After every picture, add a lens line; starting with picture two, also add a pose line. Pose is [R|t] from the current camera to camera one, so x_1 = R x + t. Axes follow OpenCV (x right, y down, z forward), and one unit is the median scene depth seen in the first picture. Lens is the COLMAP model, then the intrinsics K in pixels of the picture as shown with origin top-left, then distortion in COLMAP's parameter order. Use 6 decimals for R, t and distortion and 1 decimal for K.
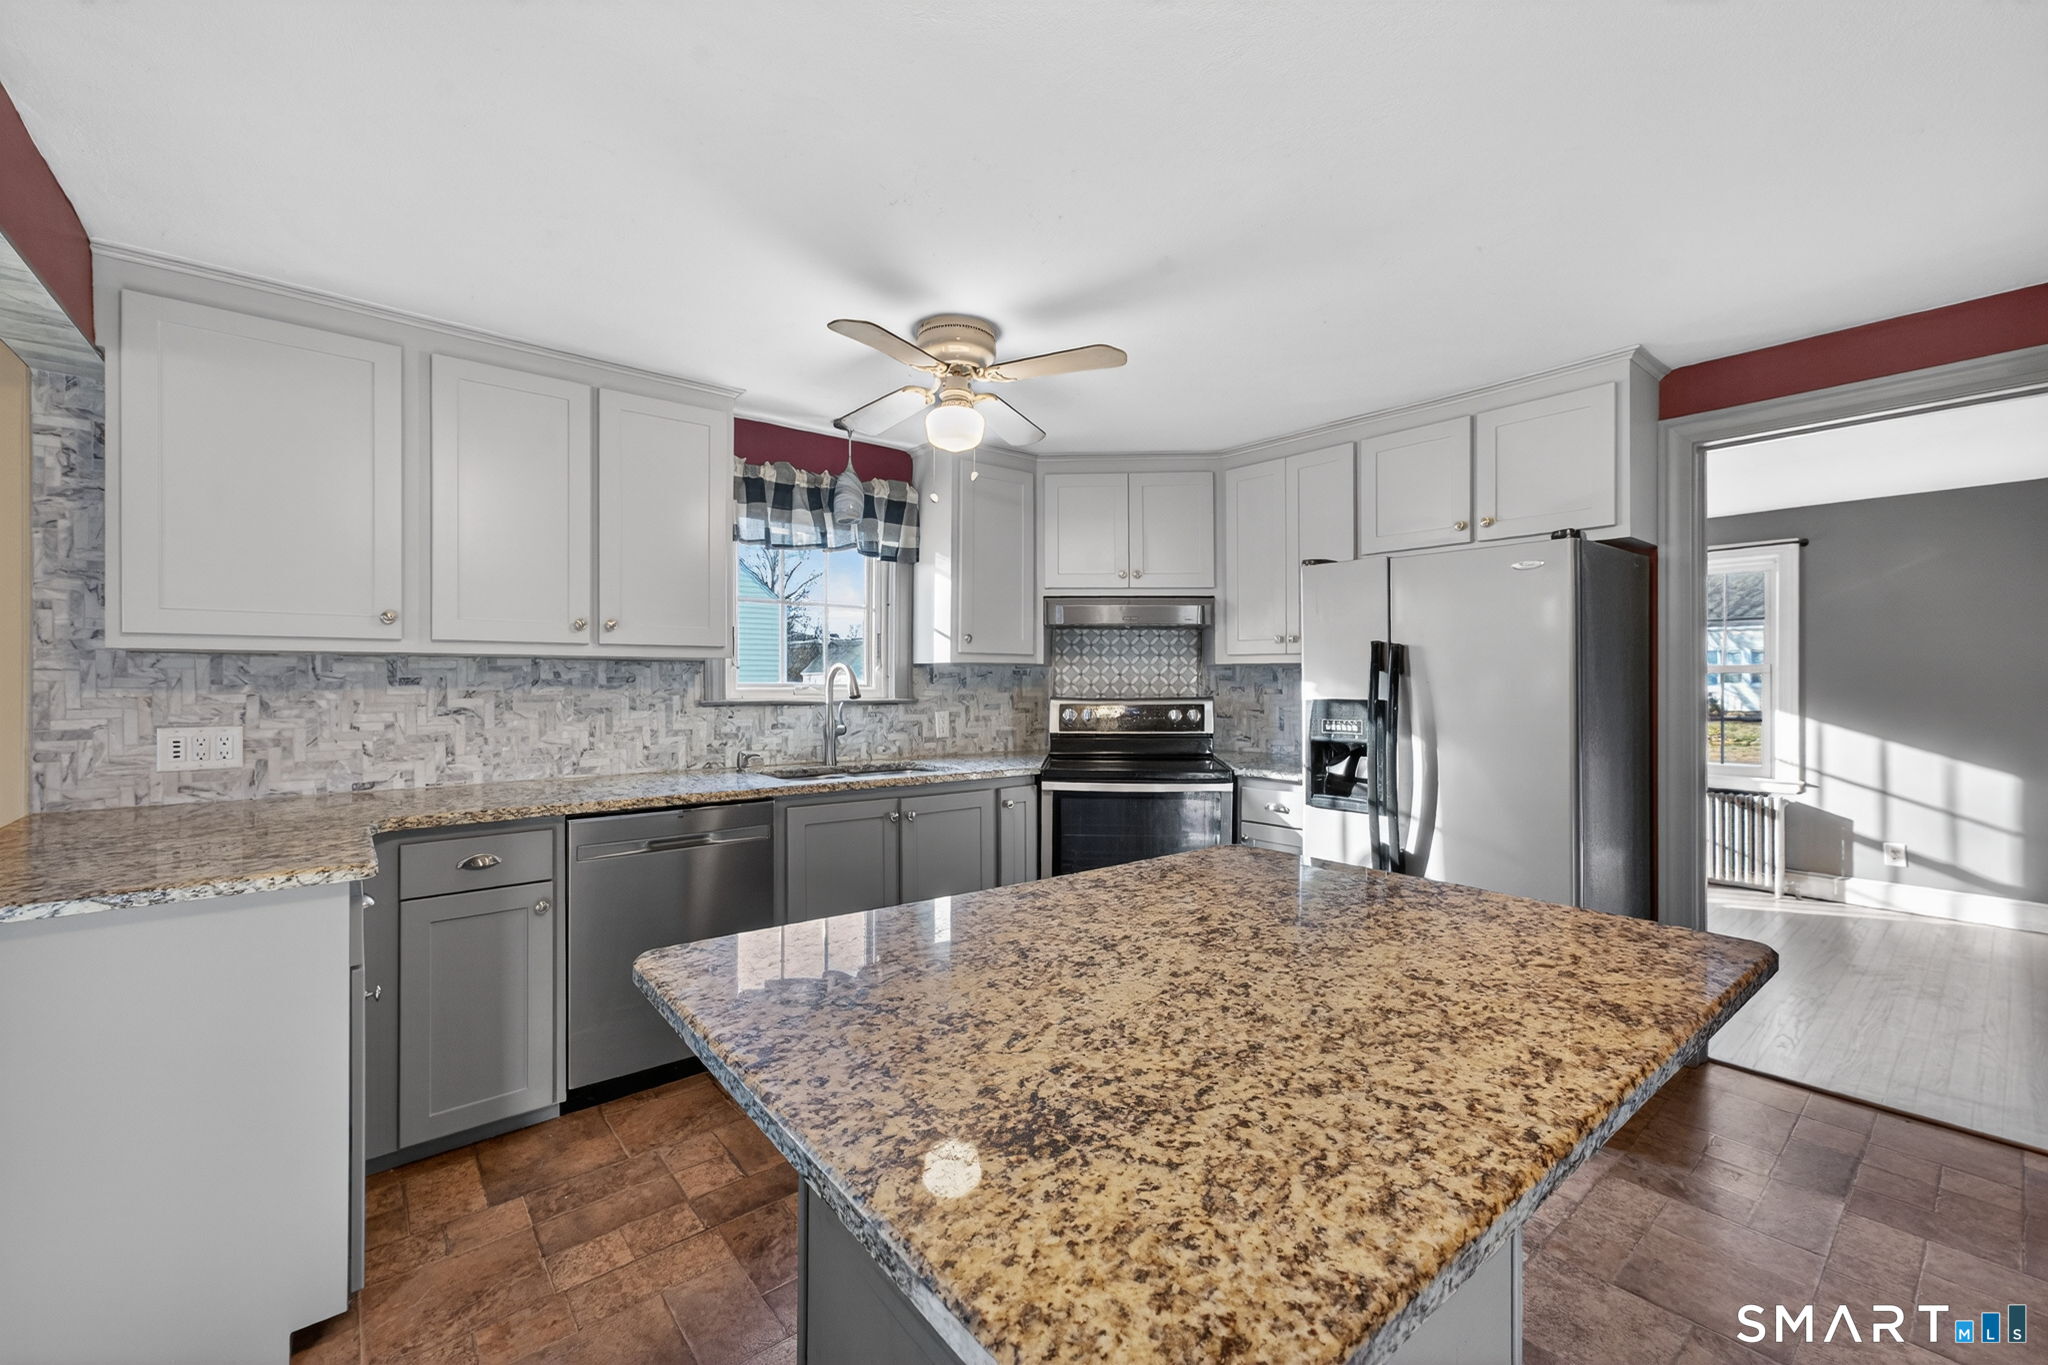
lens RADIAL K [[888.8, 0, 1042.5], [0, 888.8, 677.8], [0, 0, 1]] dist [-0.003958, -0.000457]
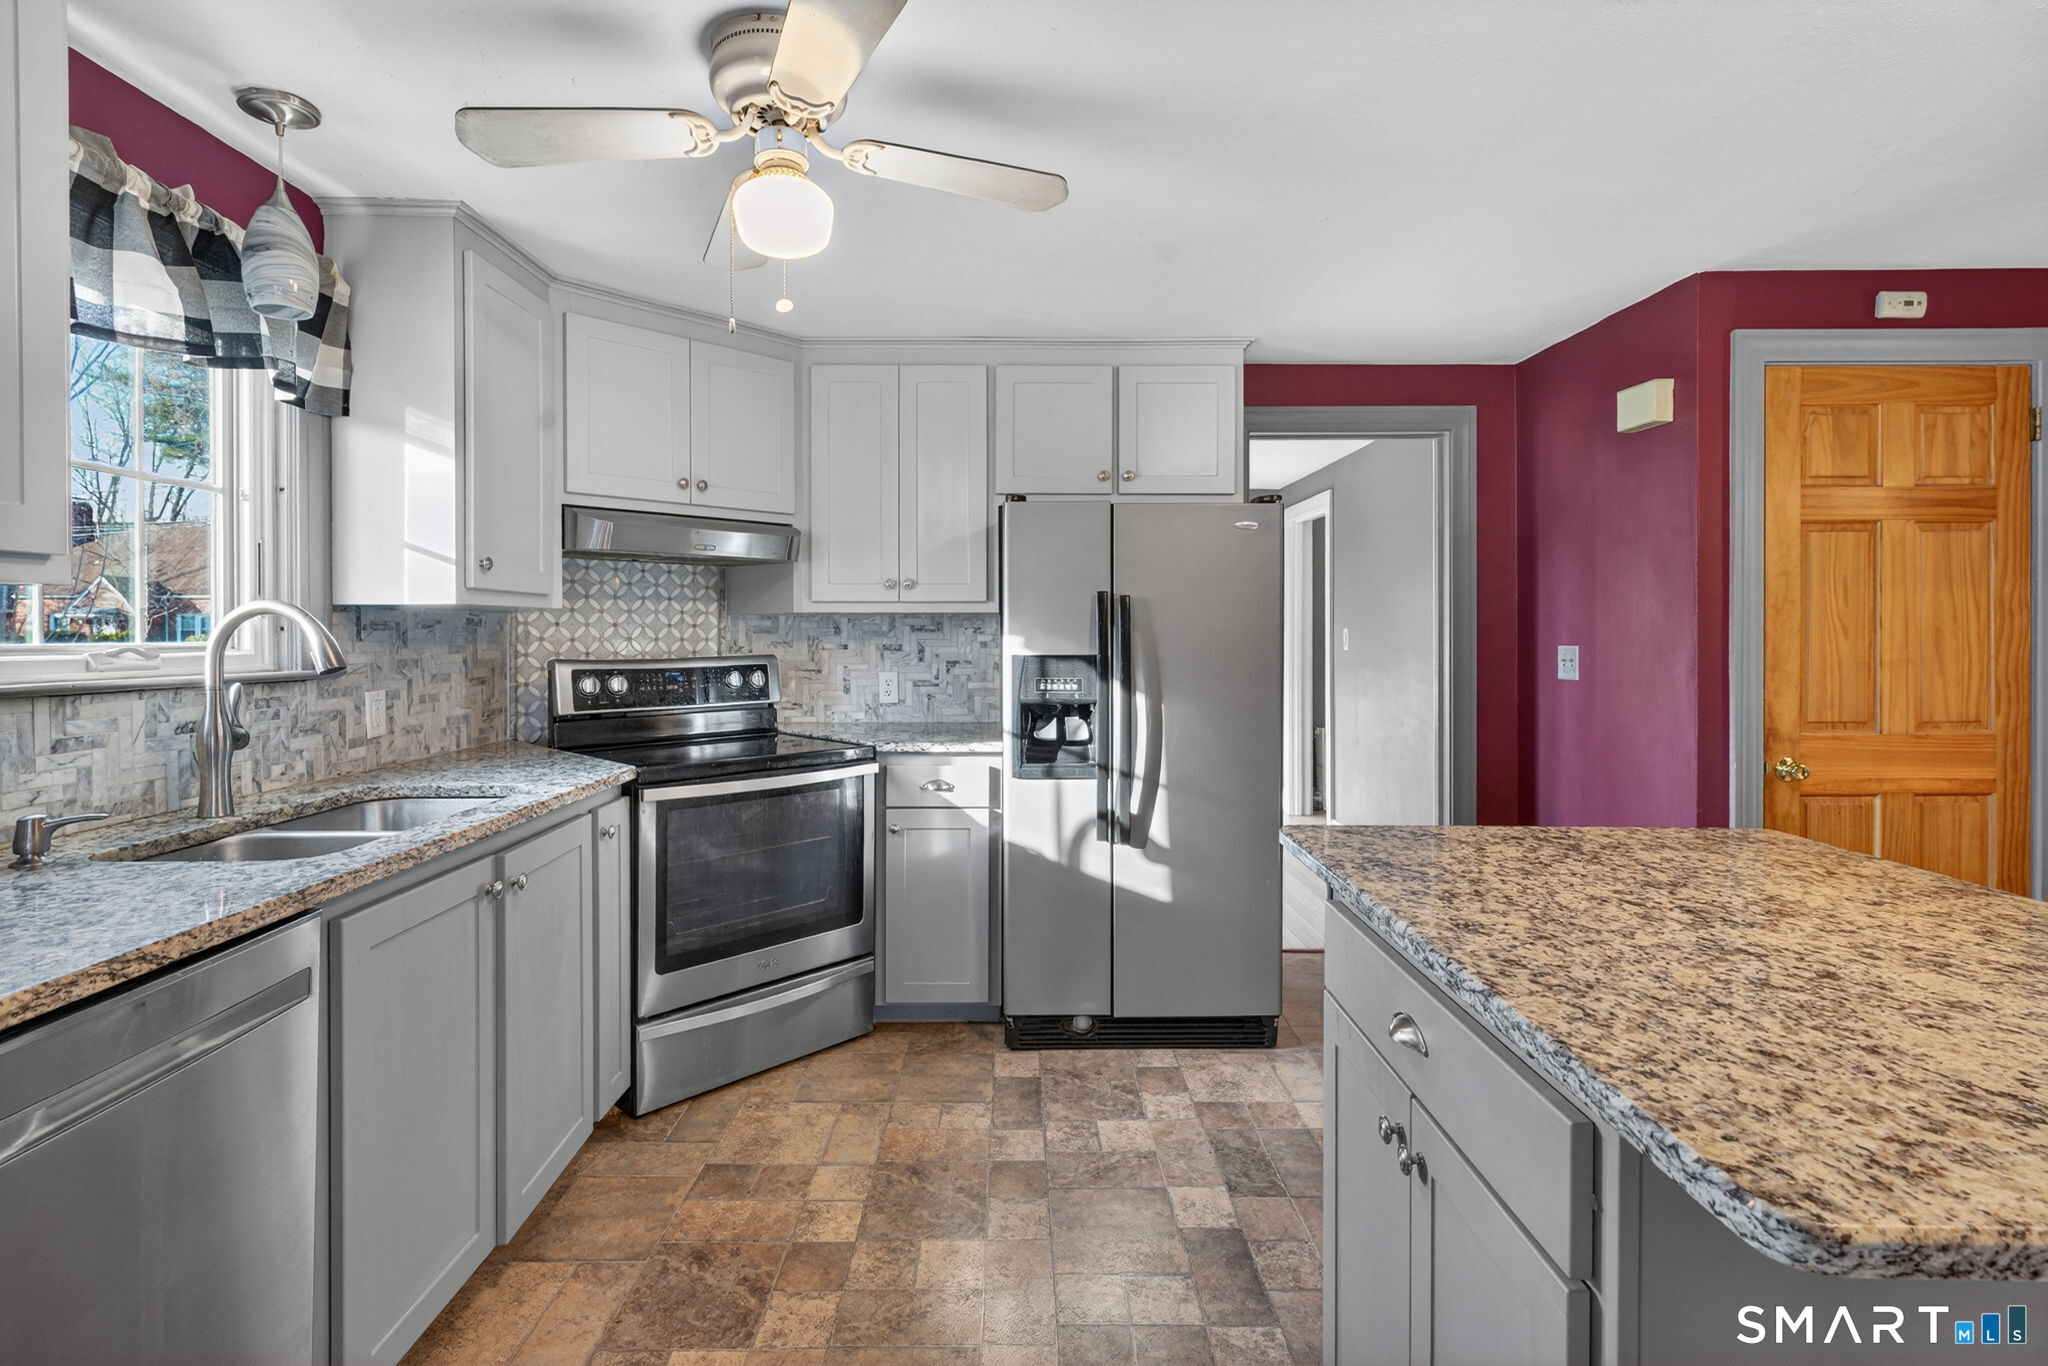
lens RADIAL K [[950.3, 0, 1030.6], [0, 950.3, 648.2], [0, 0, 1]] dist [-0.001186, 0.000881]
pose [[0.639404, -0.015856, 0.768707, -0.367963], [-0.001935, 0.999751, 0.022232, -0.003404], [-0.768868, -0.015703, 0.639214, 0.356505]]
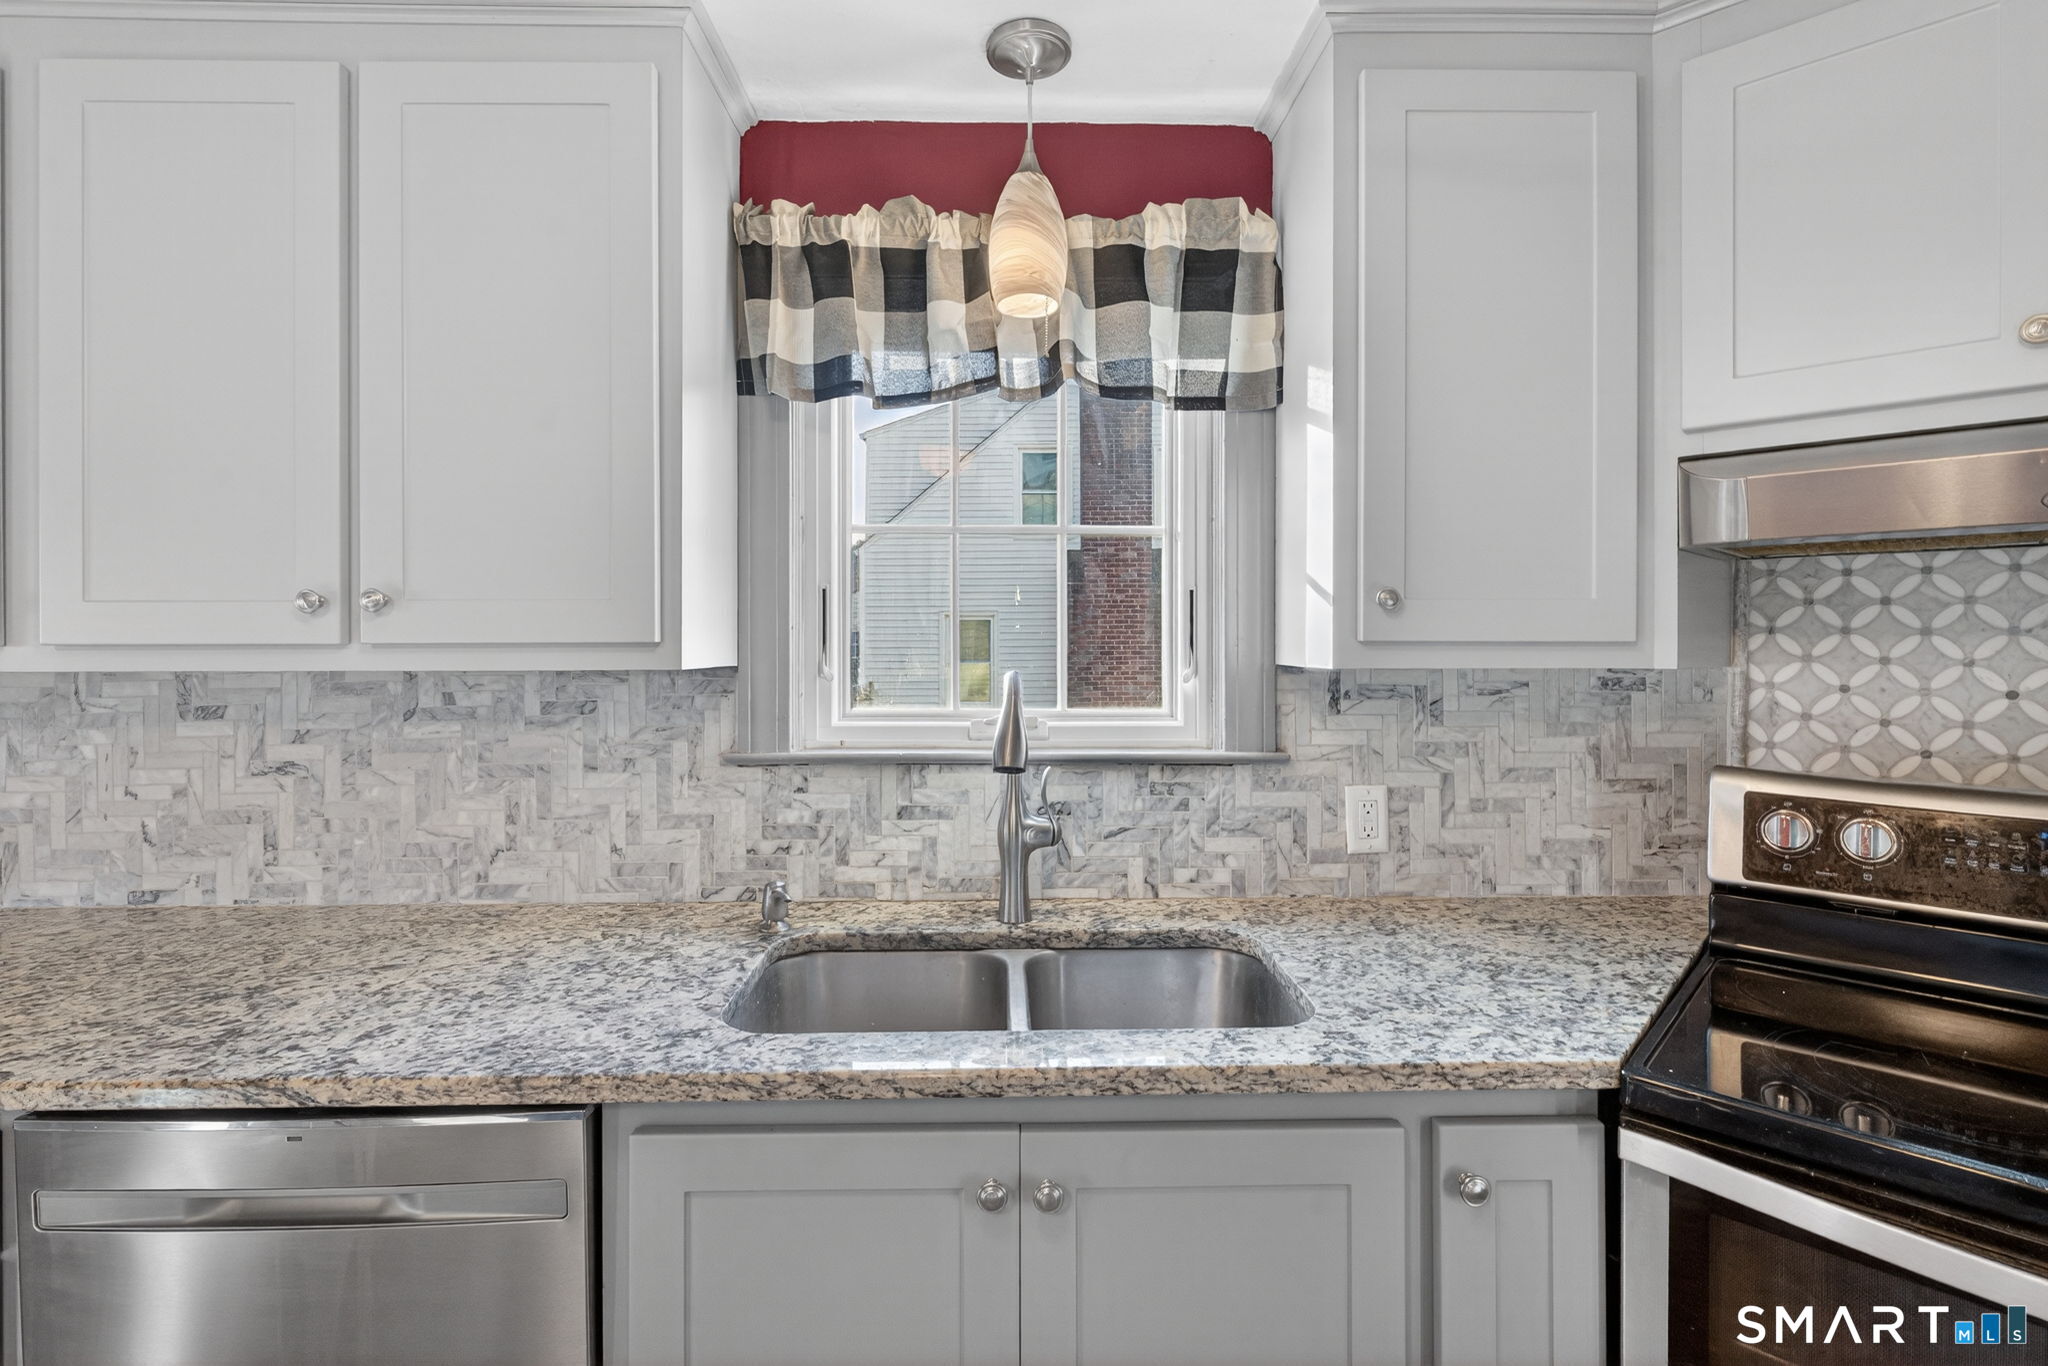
lens RADIAL K [[950.3, 0, 1030.7], [0, 950.3, 639.2], [0, 0, 1]] dist [-0.001186, 0.000881]
pose [[0.768771, -0.001136, -0.639523, 0.047937], [0.004399, 0.999984, 0.003511, -0.033414], [0.639509, -0.005512, 0.768764, 0.700814]]
